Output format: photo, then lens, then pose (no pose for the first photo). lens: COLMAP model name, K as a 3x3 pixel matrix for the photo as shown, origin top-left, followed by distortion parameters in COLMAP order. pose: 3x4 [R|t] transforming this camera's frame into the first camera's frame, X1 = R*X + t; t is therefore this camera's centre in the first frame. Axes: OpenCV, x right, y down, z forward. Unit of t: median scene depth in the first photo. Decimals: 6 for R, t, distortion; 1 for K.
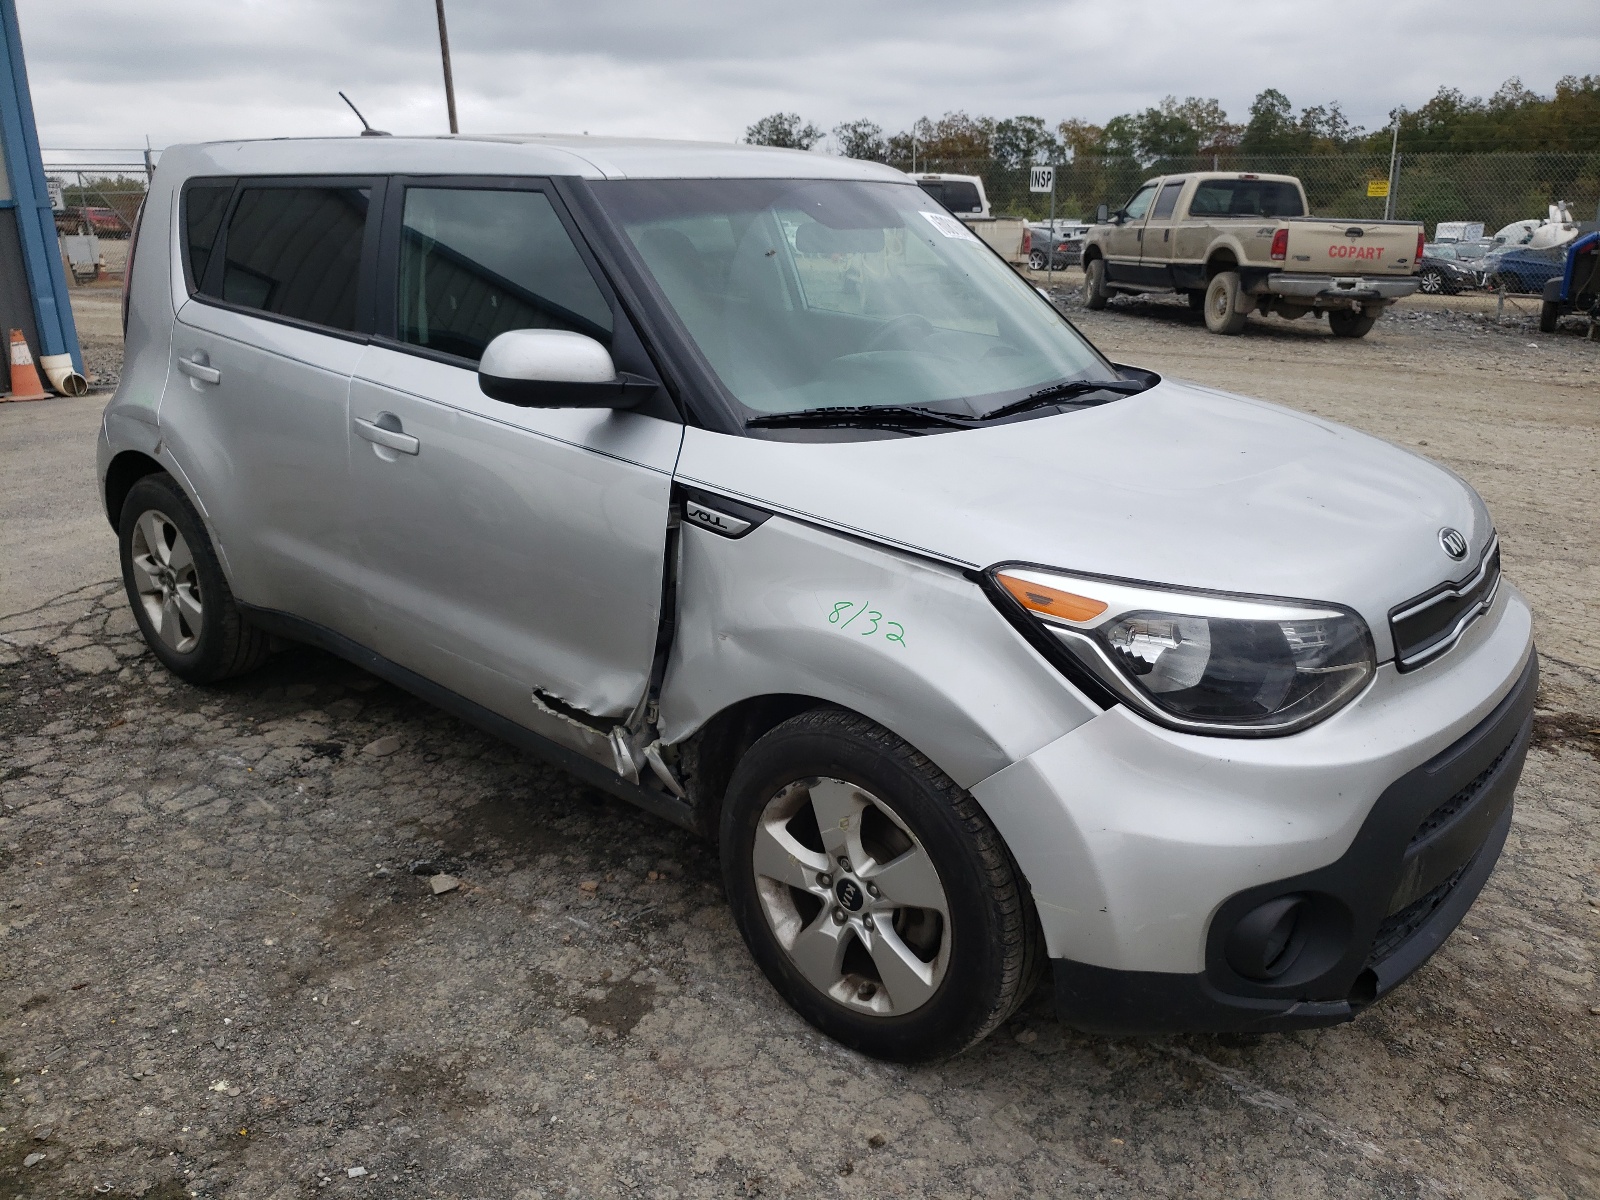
lens RADIAL K [[1272.2, 0, 798.5], [0, 1272.2, 607.2], [0, 0, 1]] dist [-0.024616, 0.076801]
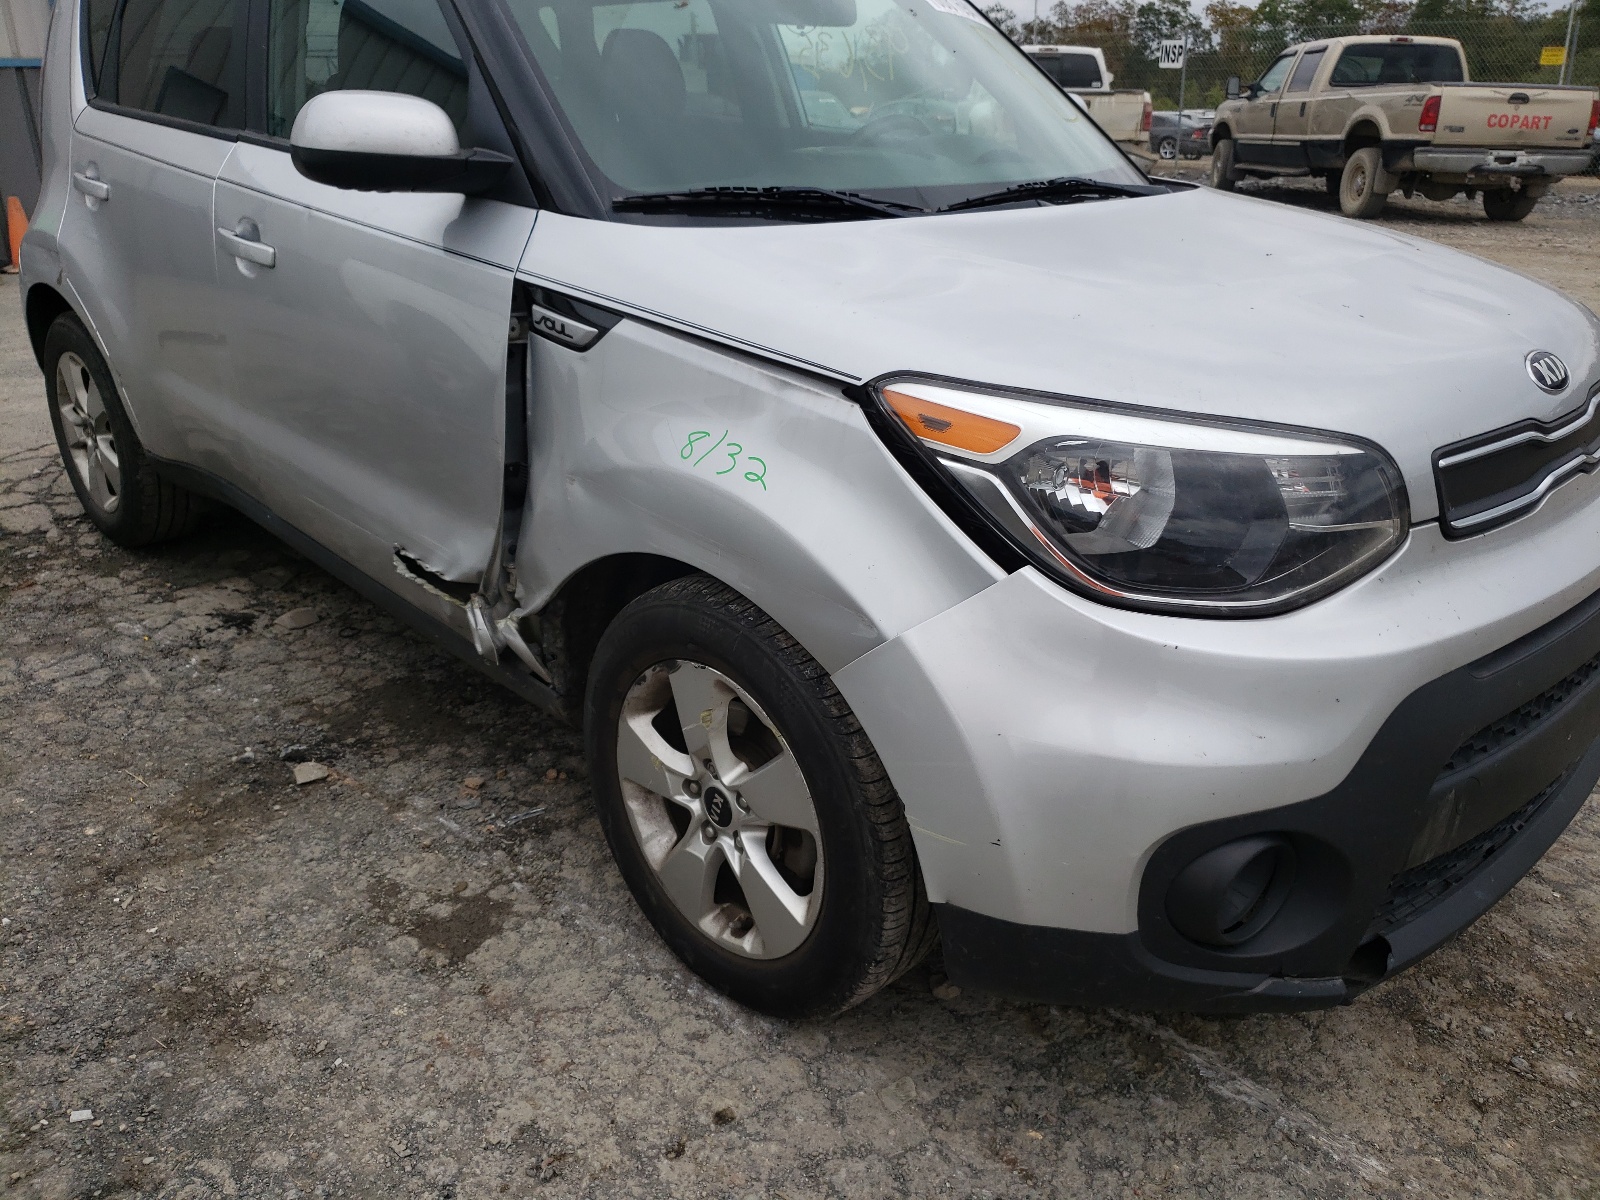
lens RADIAL K [[1272.2, 0, 798.5], [0, 1272.2, 607.2], [0, 0, 1]] dist [-0.024616, 0.076801]
pose [[0.995505, 0.030163, -0.089779, 0.147444], [-0.023479, 0.996937, 0.074601, 0.038439], [0.091754, -0.072158, 0.993164, 0.209393]]
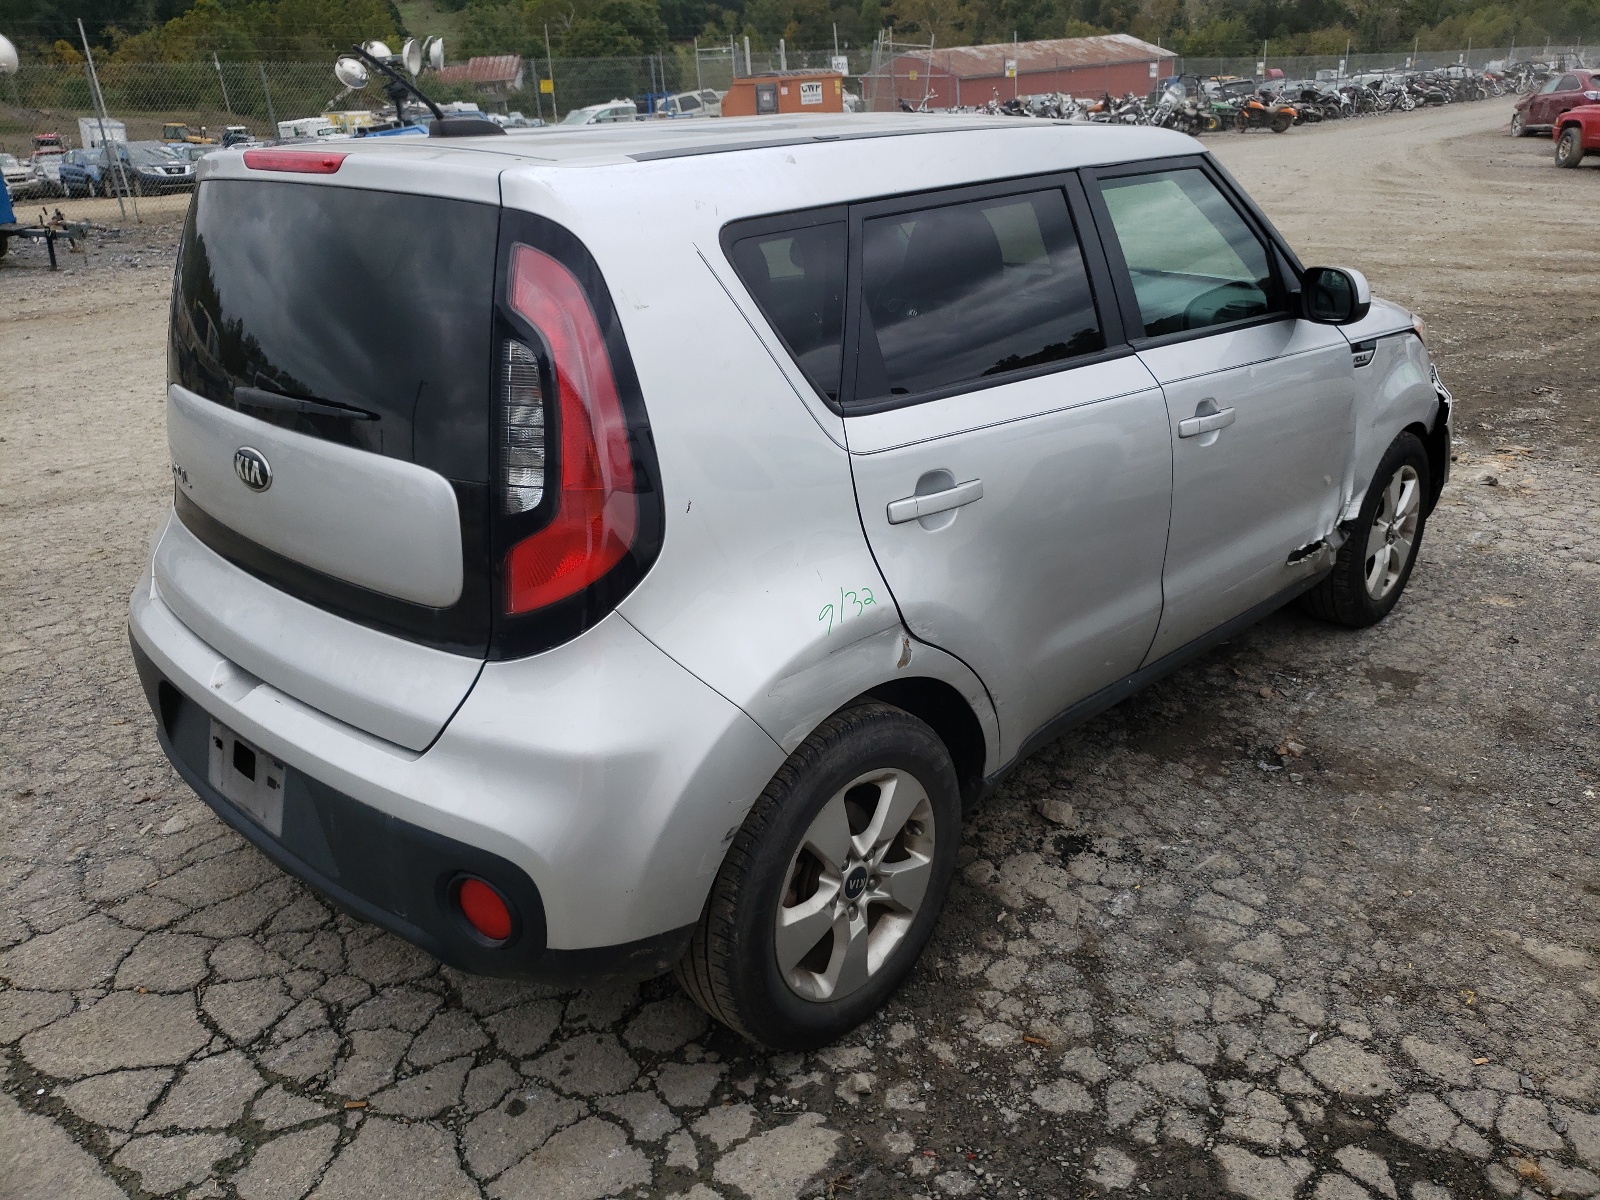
lens RADIAL K [[1272.2, 0, 798.5], [0, 1272.2, 607.2], [0, 0, 1]] dist [-0.024616, 0.076801]
pose [[0.045238, -0.402841, 0.914151, -1.596618], [0.328681, 0.870141, 0.367182, -0.592208], [-0.943357, 0.283854, 0.171770, 1.409988]]
